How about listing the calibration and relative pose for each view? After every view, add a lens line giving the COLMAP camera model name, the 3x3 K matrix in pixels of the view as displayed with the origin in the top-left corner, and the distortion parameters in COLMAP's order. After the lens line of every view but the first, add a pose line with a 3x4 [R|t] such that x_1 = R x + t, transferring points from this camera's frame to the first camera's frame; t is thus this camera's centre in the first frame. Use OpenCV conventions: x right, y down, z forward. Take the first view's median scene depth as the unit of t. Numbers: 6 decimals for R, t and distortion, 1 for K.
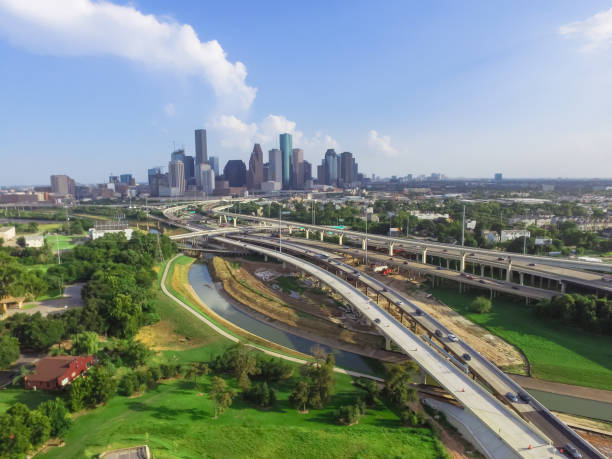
lens RADIAL K [[413.2, 0, 298.4], [0, 413.2, 238.6], [0, 0, 1]] dist [-0.126366, 0.092151]
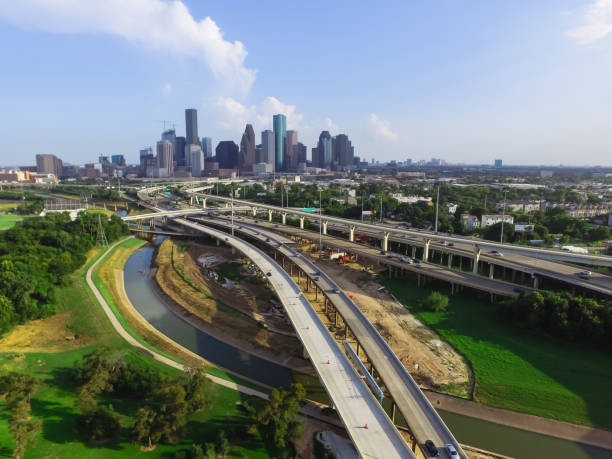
lens RADIAL K [[413.2, 0, 298.4], [0, 413.2, 238.6], [0, 0, 1]] dist [-0.126366, 0.092151]
pose [[0.999913, 0.013193, 0.000375, 0.081549], [-0.013198, 0.999161, 0.038760, 0.002143], [0.000137, -0.038761, 0.999248, 0.079221]]
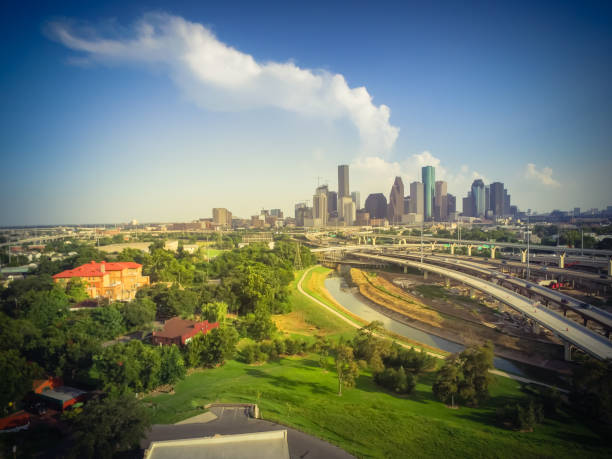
lens RADIAL K [[396.6, 0, 300.2], [0, 396.6, 237.9], [0, 0, 1]] dist [0.059142, -0.080318]
pose [[0.943030, 0.009955, -0.332559, -0.002611], [-0.040625, 0.995518, -0.085399, 0.051905], [0.330219, 0.094044, 0.939208, 0.043004]]
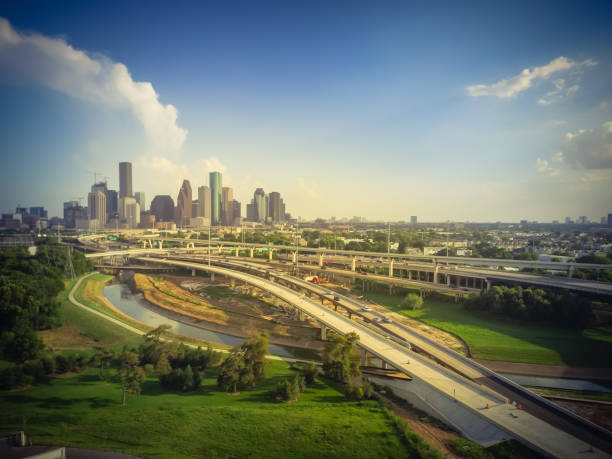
lens RADIAL K [[396.6, 0, 300.2], [0, 396.6, 237.9], [0, 0, 1]] dist [0.059142, -0.080318]
pose [[0.983546, 0.011075, 0.180318, -0.001697], [0.007667, 0.994661, -0.102912, 0.053179], [-0.180495, 0.102602, 0.978210, 0.031135]]
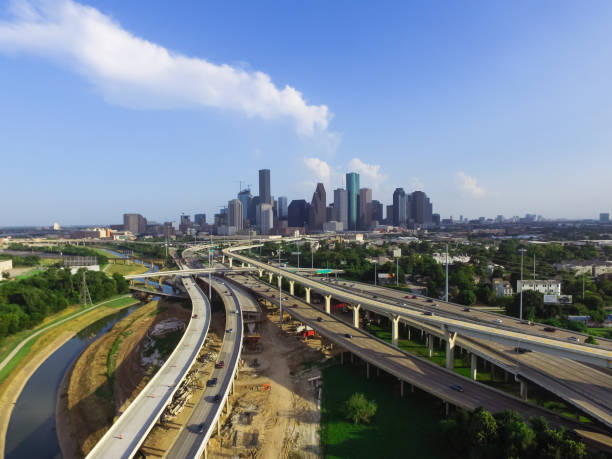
lens RADIAL K [[413.2, 0, 298.4], [0, 413.2, 238.6], [0, 0, 1]] dist [-0.126366, 0.092151]
pose [[0.977017, 0.010749, -0.212891, 0.244051], [-0.032063, 0.994776, -0.096915, -0.011085], [0.210737, 0.101514, 0.972258, 0.189266]]
